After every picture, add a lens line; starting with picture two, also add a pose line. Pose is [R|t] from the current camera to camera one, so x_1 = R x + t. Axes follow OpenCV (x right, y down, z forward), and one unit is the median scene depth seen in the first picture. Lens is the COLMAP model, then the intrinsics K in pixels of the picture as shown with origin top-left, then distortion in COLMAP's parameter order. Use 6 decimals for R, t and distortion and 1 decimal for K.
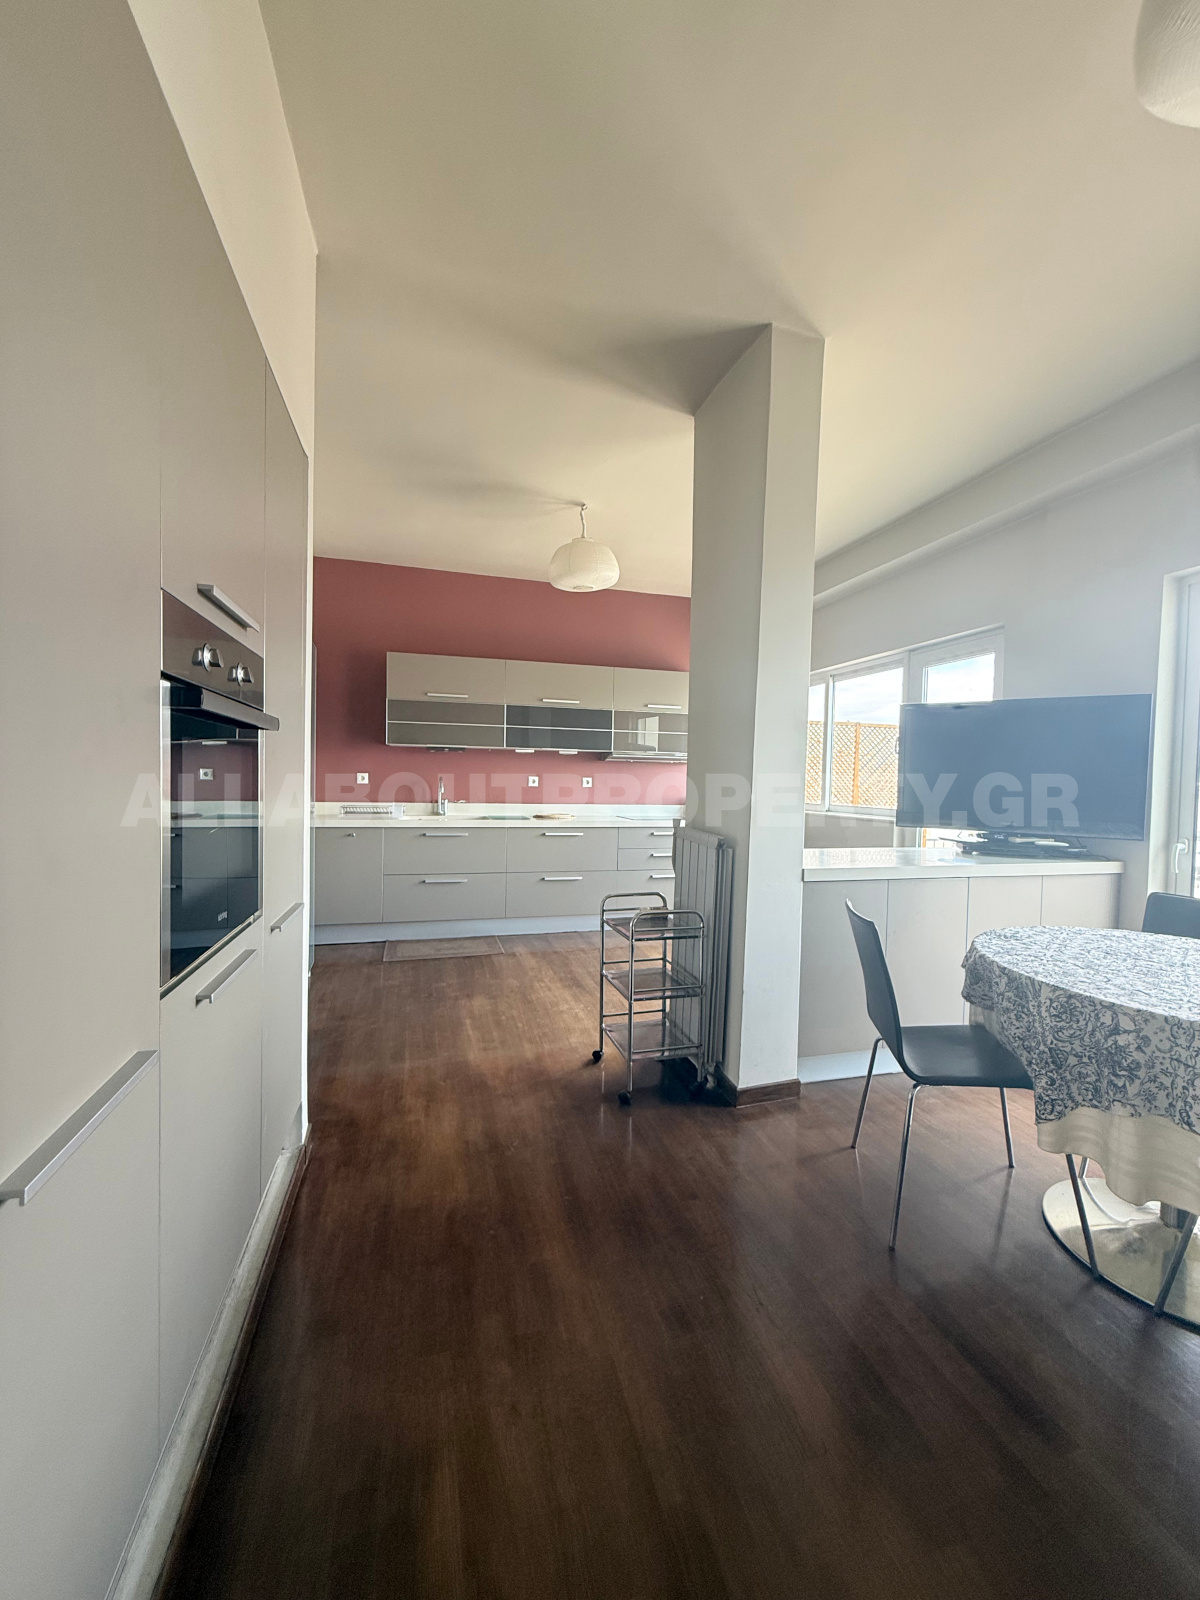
lens RADIAL K [[639.1, 0, 599.7], [0, 639.1, 798.2], [0, 0, 1]] dist [-0.000482, -0.000415]
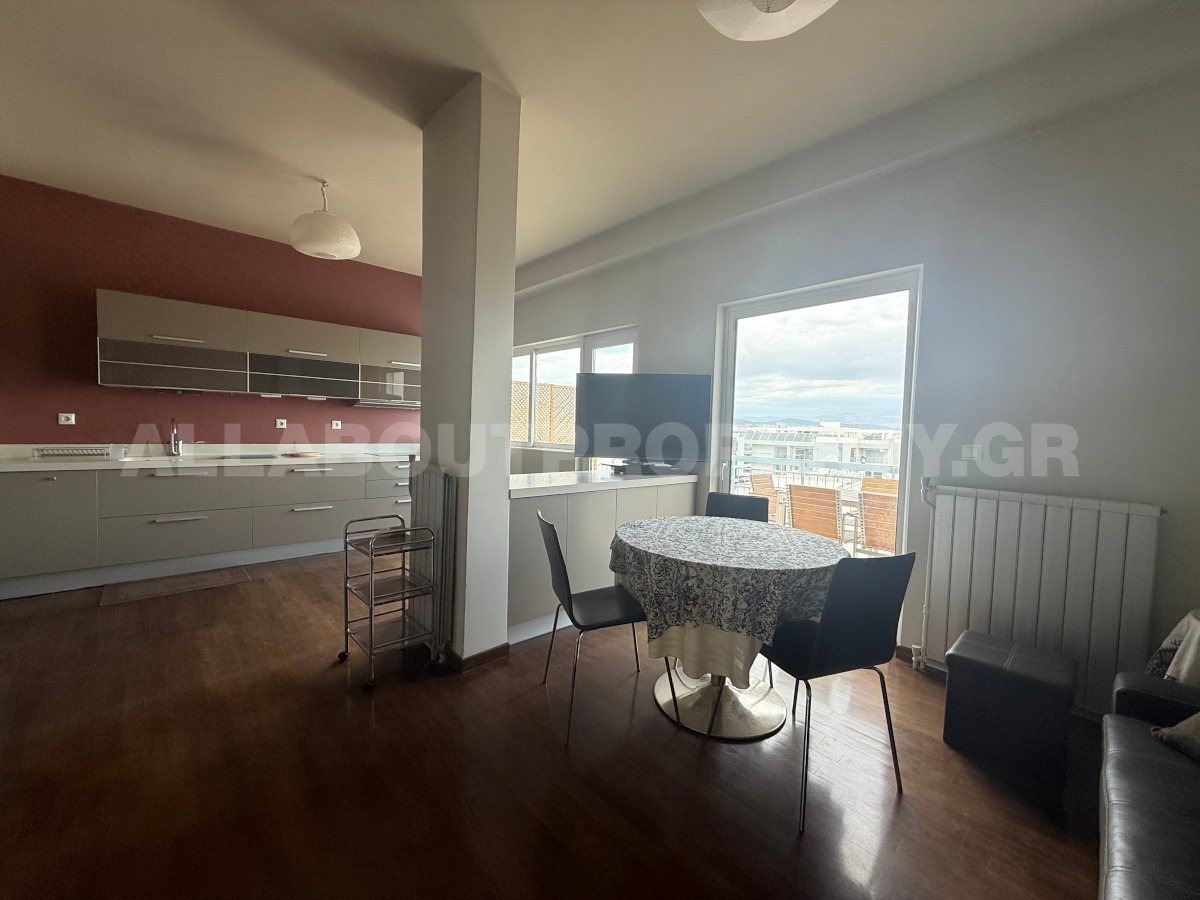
lens RADIAL K [[479.4, 0, 600.0], [0, 479.4, 450.0], [0, 0, 1]] dist [-0.000482, -0.000415]
pose [[0.890360, -0.016197, 0.454969, 0.021780], [0.004682, 0.999640, 0.026424, 0.000040], [-0.455233, -0.021397, 0.890115, 0.002579]]
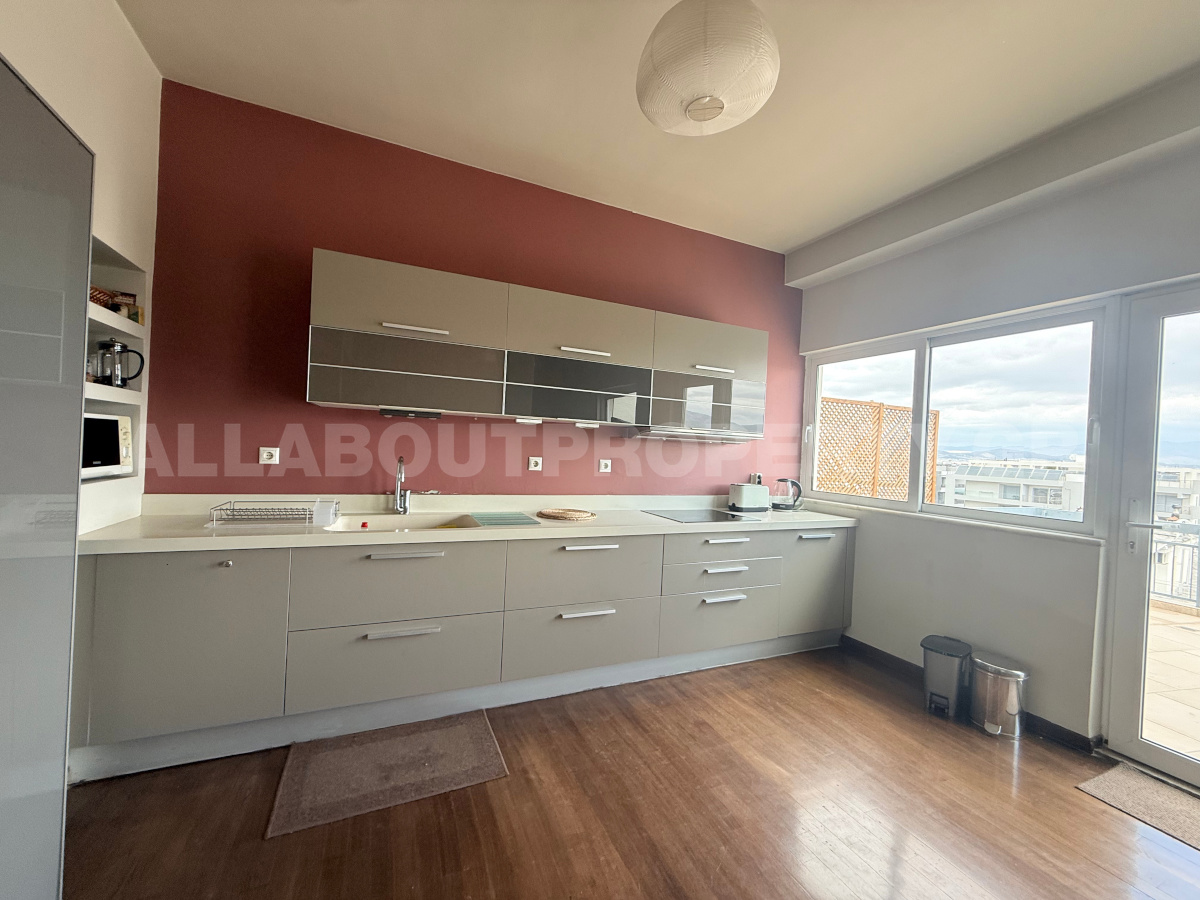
lens RADIAL K [[479.4, 0, 600.0], [0, 479.4, 450.0], [0, 0, 1]] dist [-0.000482, -0.000415]
pose [[0.988007, 0.026000, 0.152207, -0.234348], [-0.022499, 0.999442, -0.024683, -0.062208], [-0.152764, 0.020962, 0.988040, 0.929086]]
